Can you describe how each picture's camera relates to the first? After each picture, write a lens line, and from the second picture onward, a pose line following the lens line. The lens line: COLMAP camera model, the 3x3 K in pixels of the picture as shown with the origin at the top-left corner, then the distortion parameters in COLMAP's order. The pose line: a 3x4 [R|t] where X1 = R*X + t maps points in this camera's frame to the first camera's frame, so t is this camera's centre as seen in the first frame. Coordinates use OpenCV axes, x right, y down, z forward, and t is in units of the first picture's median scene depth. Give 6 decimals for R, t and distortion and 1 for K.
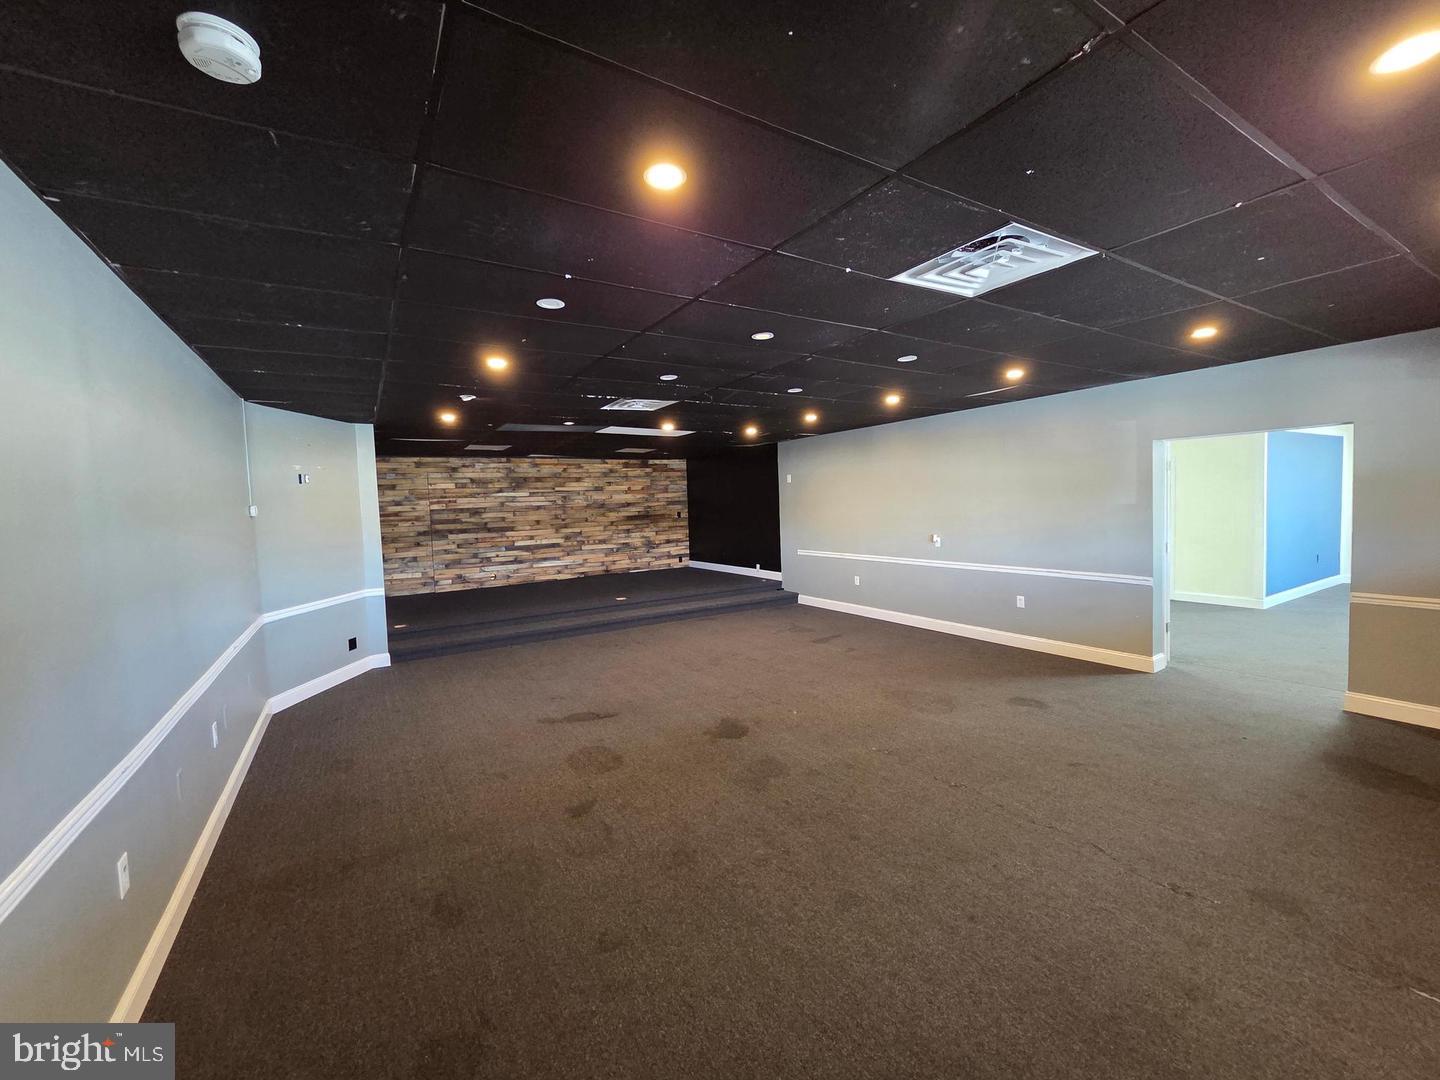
lens RADIAL K [[588.1, 0, 718.0], [0, 588.1, 537.7], [0, 0, 1]] dist [-0.000007, 0.000910]
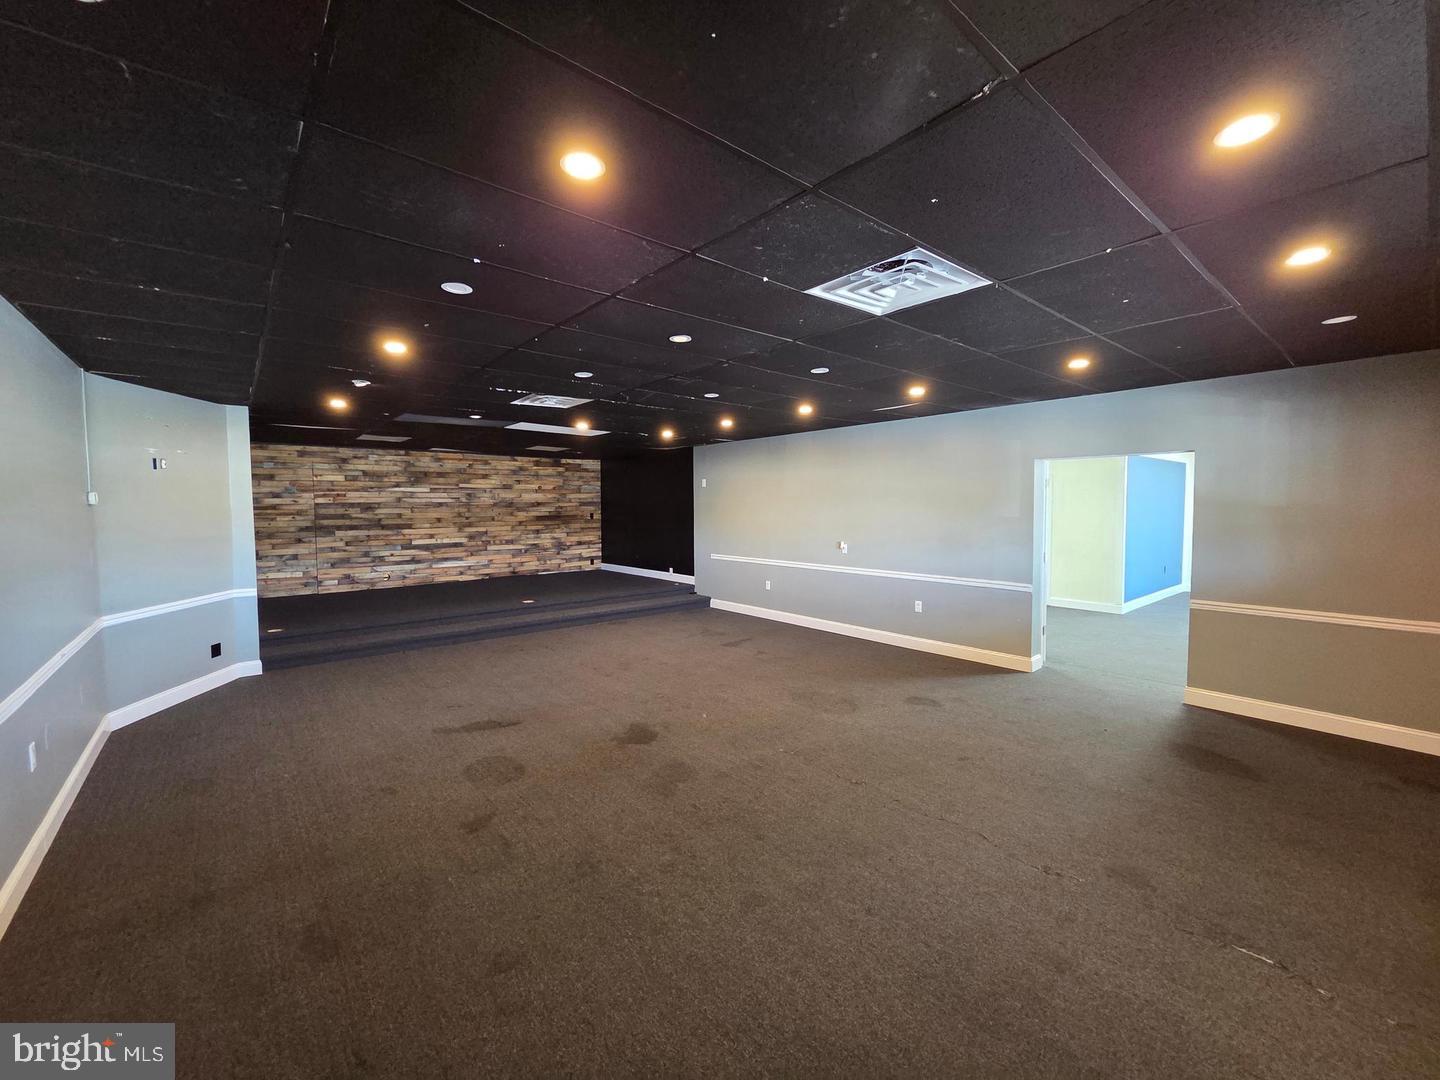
lens RADIAL K [[588.1, 0, 718.7], [0, 588.1, 538.4], [0, 0, 1]] dist [-0.000007, 0.000910]
pose [[0.989063, 0.021537, 0.145915, 0.002618], [-0.020778, 0.999762, -0.006721, 0.001680], [-0.146025, 0.003616, 0.989274, 0.006642]]
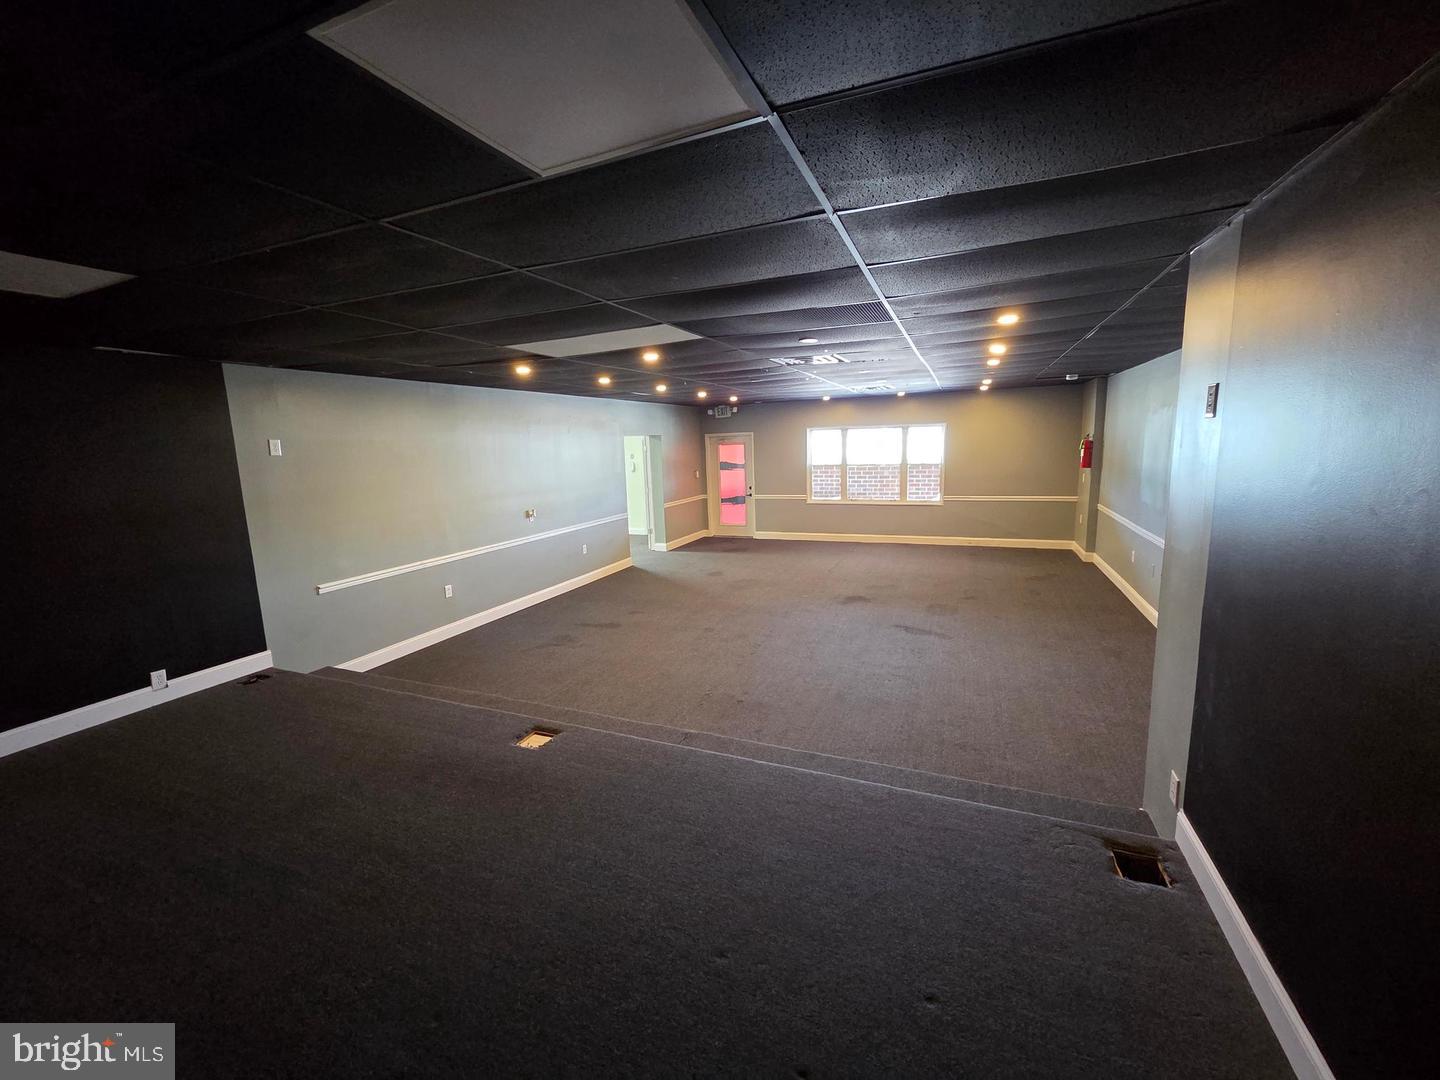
lens RADIAL K [[588.1, 0, 718.4], [0, 588.1, 541.4], [0, 0, 1]] dist [-0.000007, 0.000910]
pose [[-0.575293, -0.081233, 0.813904, -1.920242], [0.105407, 0.979397, 0.172255, -0.275060], [-0.811127, 0.184888, -0.554877, 3.884715]]
